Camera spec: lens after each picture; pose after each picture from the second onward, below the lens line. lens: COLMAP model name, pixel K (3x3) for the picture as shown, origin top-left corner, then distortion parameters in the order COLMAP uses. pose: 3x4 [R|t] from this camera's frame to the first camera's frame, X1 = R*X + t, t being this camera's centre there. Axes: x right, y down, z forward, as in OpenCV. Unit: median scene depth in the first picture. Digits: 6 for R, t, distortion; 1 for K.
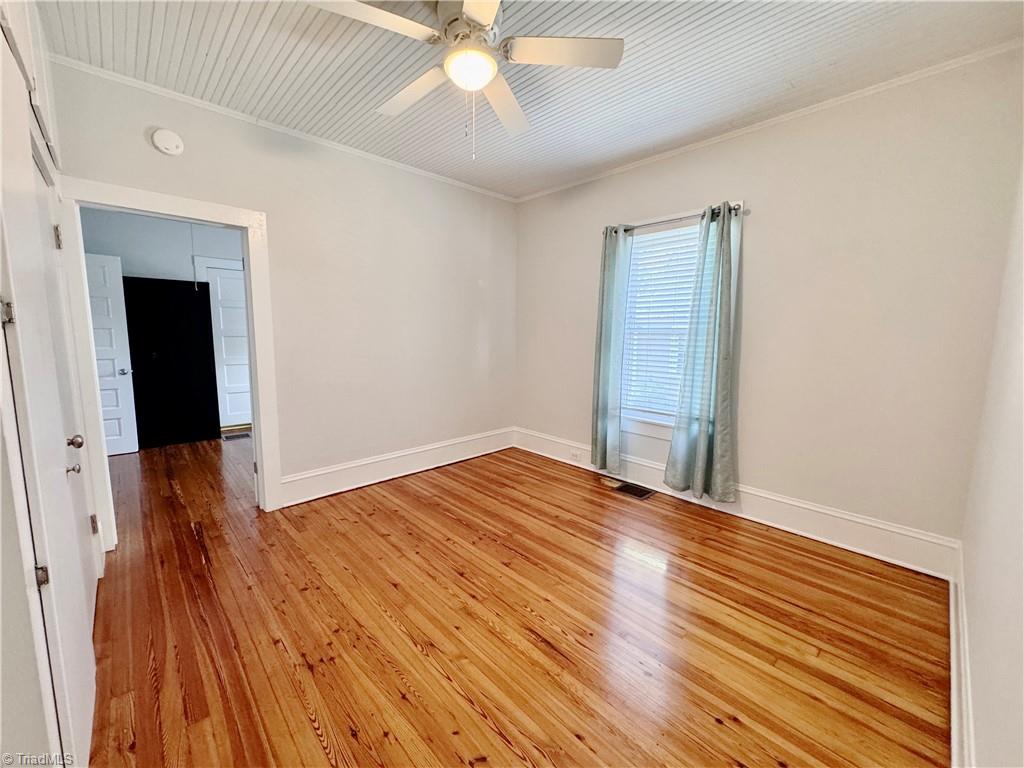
lens RADIAL K [[410.8, 0, 510.1], [0, 410.8, 381.1], [0, 0, 1]] dist [-0.002241, 0.000002]
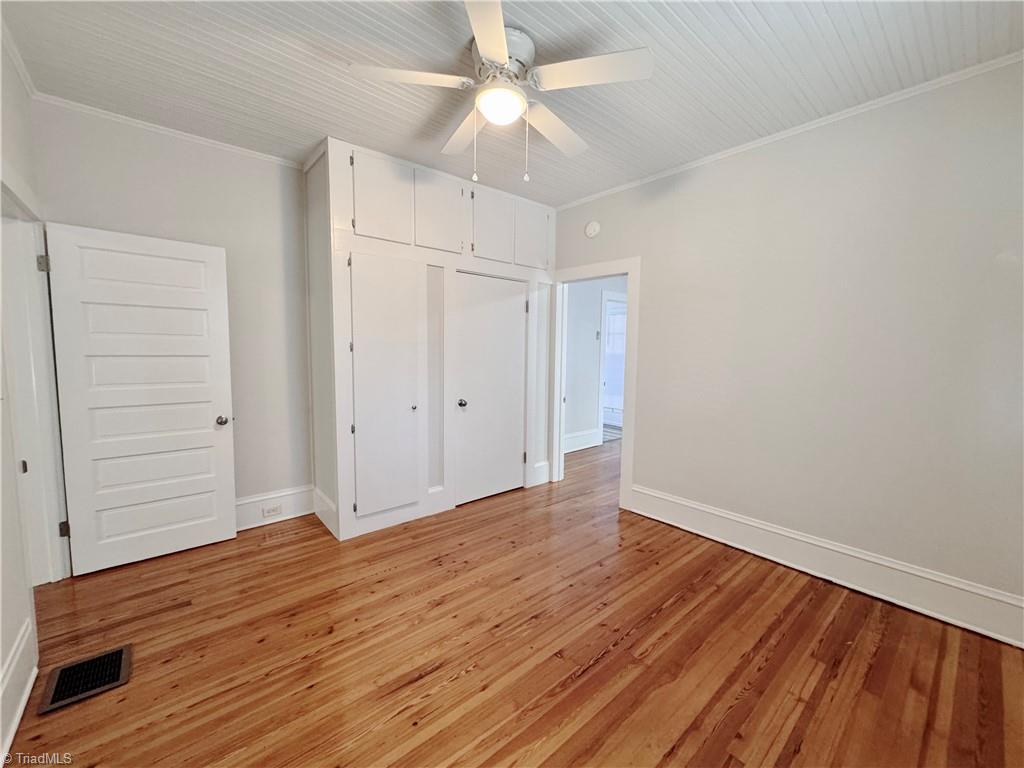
lens RADIAL K [[410.8, 0, 510.1], [0, 410.8, 381.1], [0, 0, 1]] dist [-0.002241, 0.000002]
pose [[-0.053531, 0.072311, -0.995945, 0.572486], [-0.134988, 0.987695, 0.078967, -0.090798], [0.989400, 0.138668, -0.043111, 0.674725]]
